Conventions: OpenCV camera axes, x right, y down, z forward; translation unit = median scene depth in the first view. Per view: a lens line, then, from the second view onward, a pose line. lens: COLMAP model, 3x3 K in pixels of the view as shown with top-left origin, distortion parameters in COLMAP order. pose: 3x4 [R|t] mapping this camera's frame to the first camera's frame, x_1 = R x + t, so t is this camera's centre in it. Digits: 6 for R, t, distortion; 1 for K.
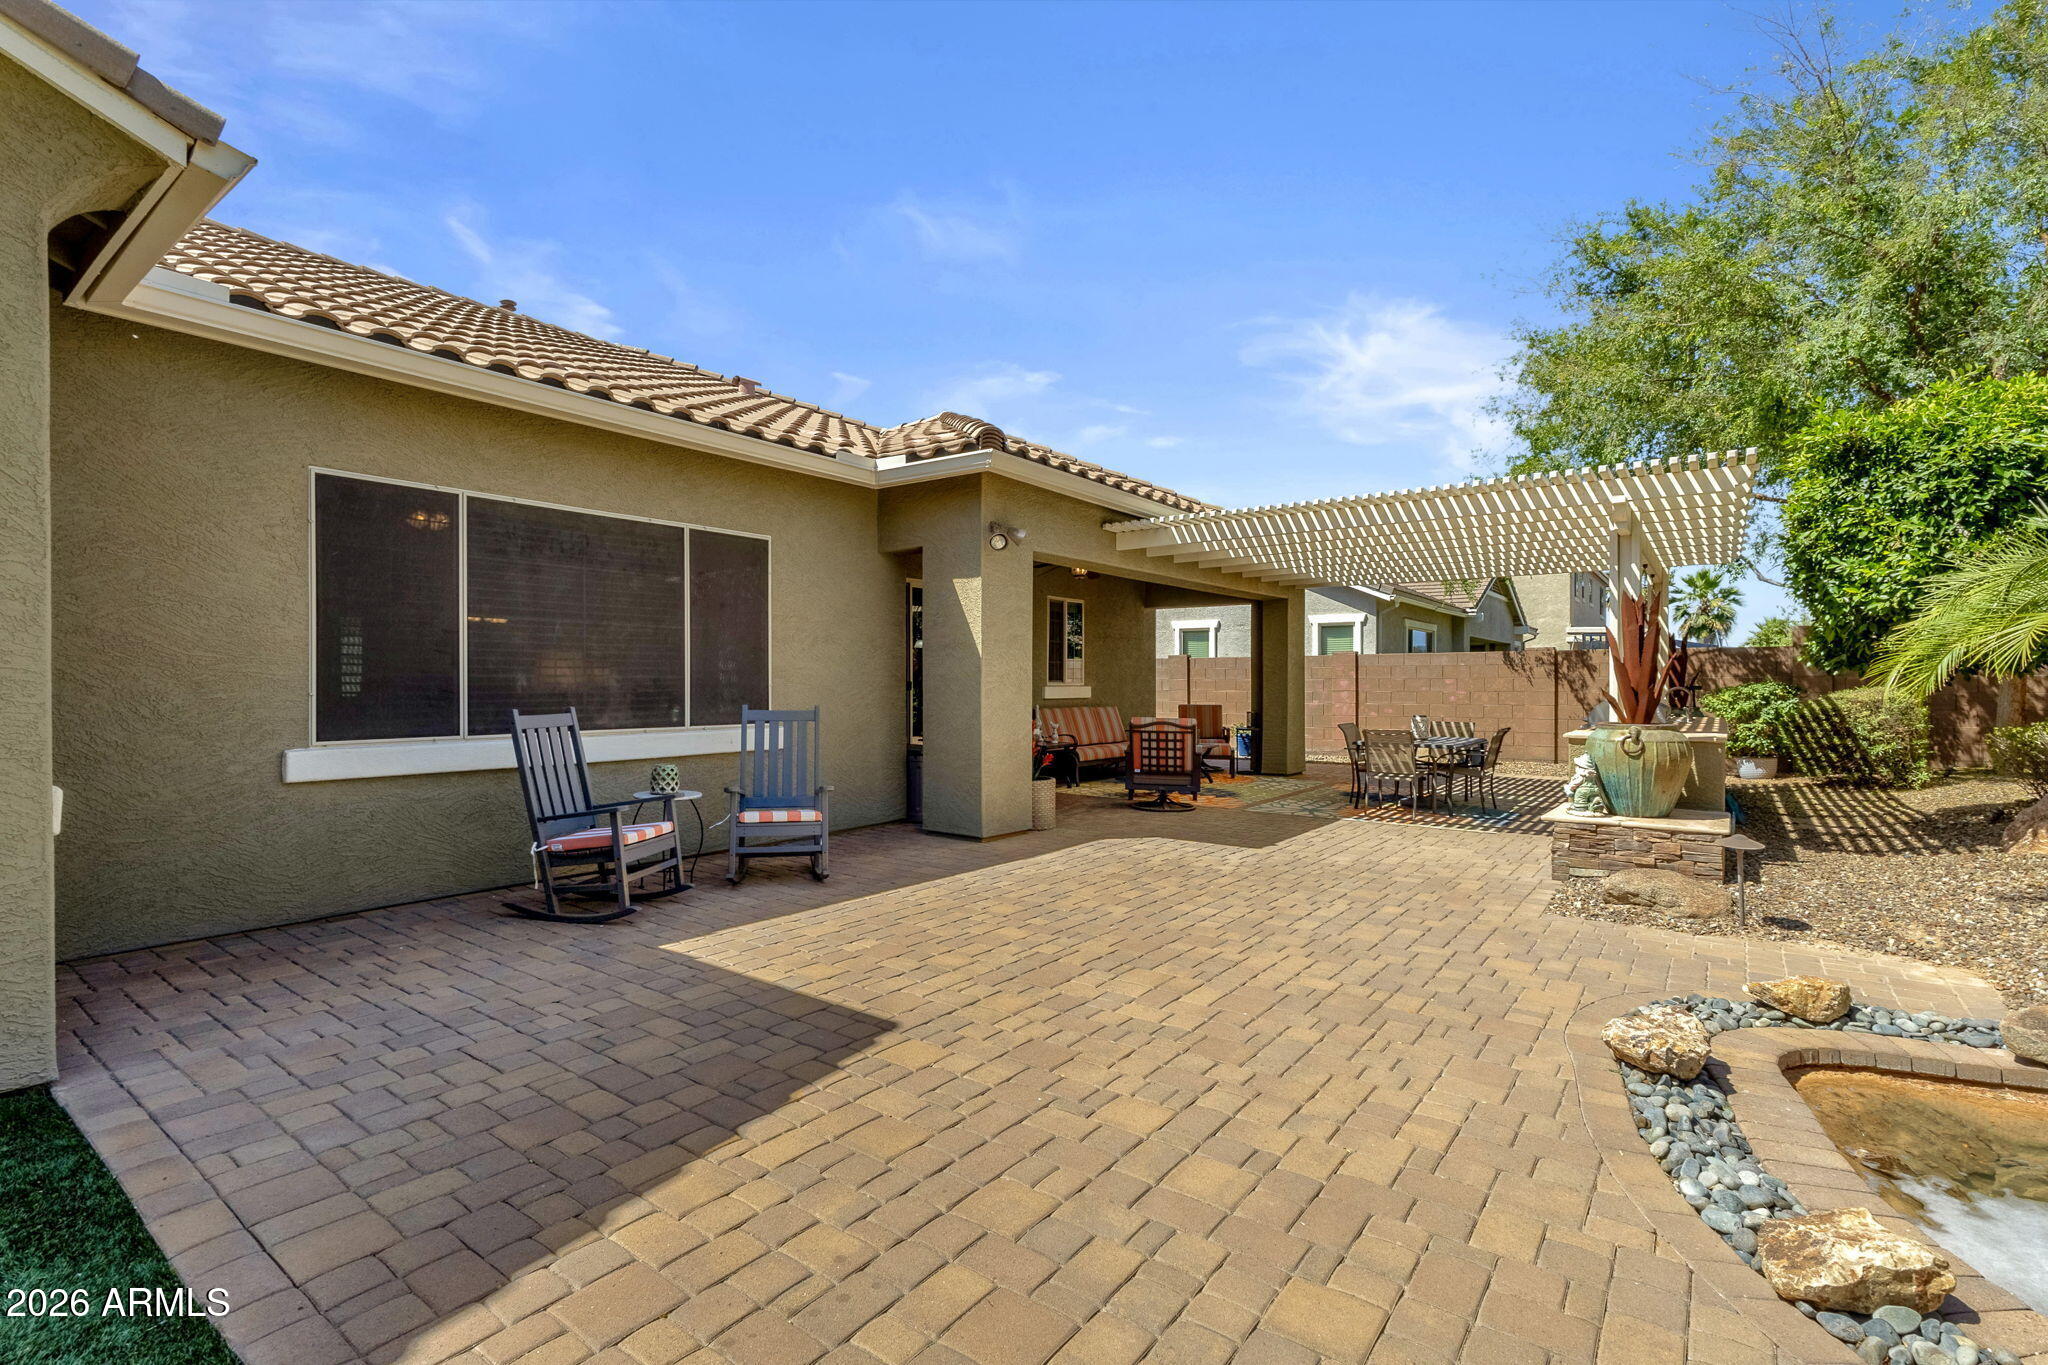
lens RADIAL K [[942.6, 0, 1026.9], [0, 942.6, 689.4], [0, 0, 1]] dist [0.003922, -0.000066]
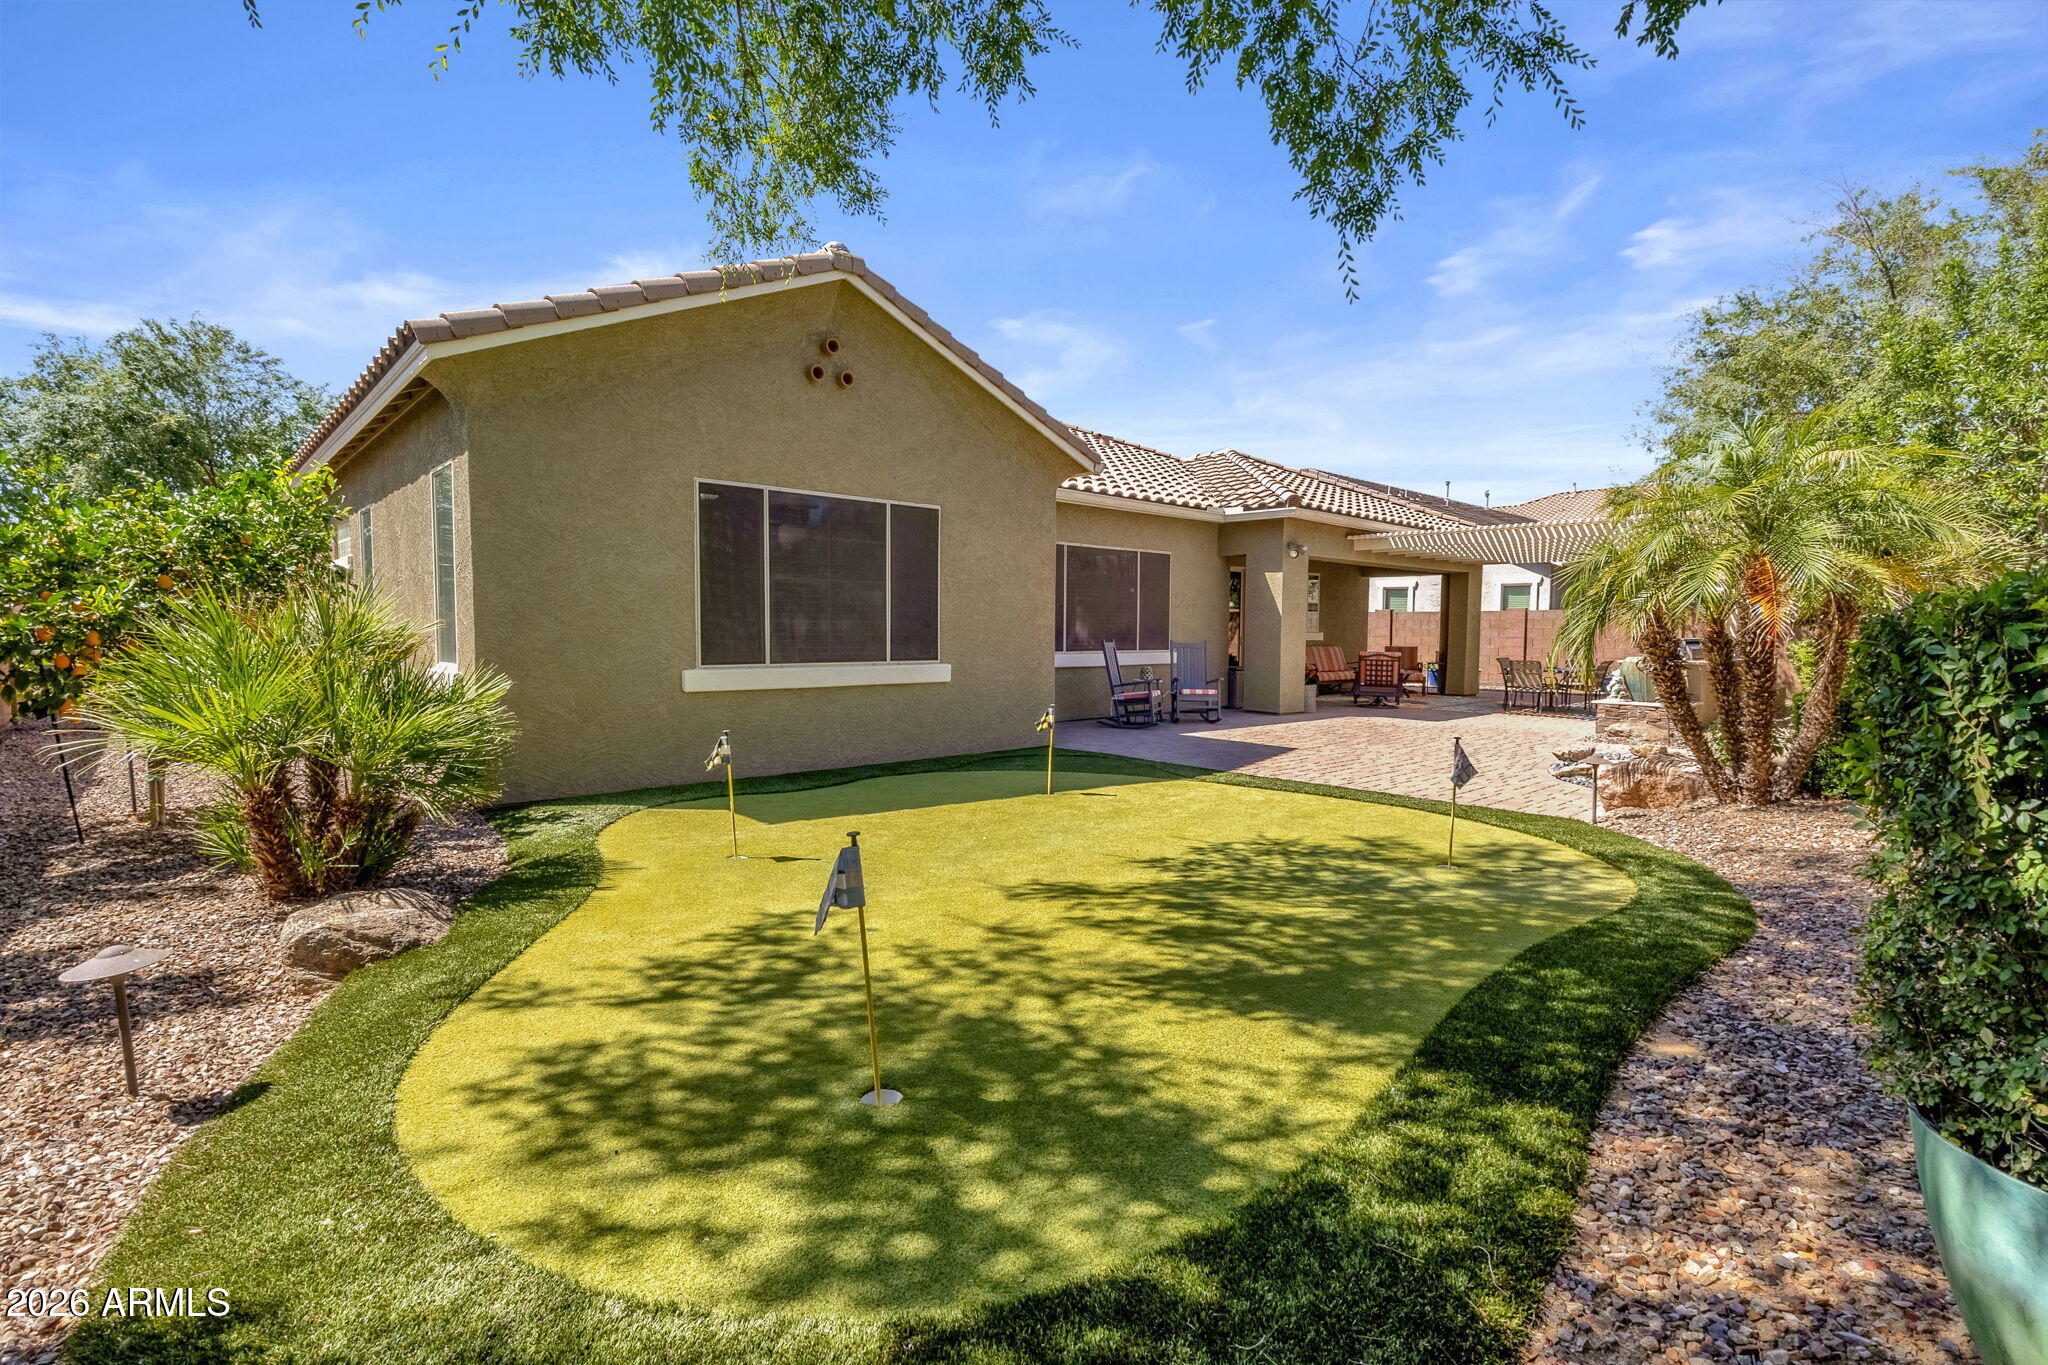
lens RADIAL K [[969.9, 0, 1009.8], [0, 969.9, 690.9], [0, 0, 1]] dist [-0.010437, 0.002365]
pose [[0.981366, 0.021305, -0.190962, -0.133322], [-0.010011, 0.998153, 0.059913, 0.002046], [0.191886, -0.056885, 0.979767, -0.633598]]
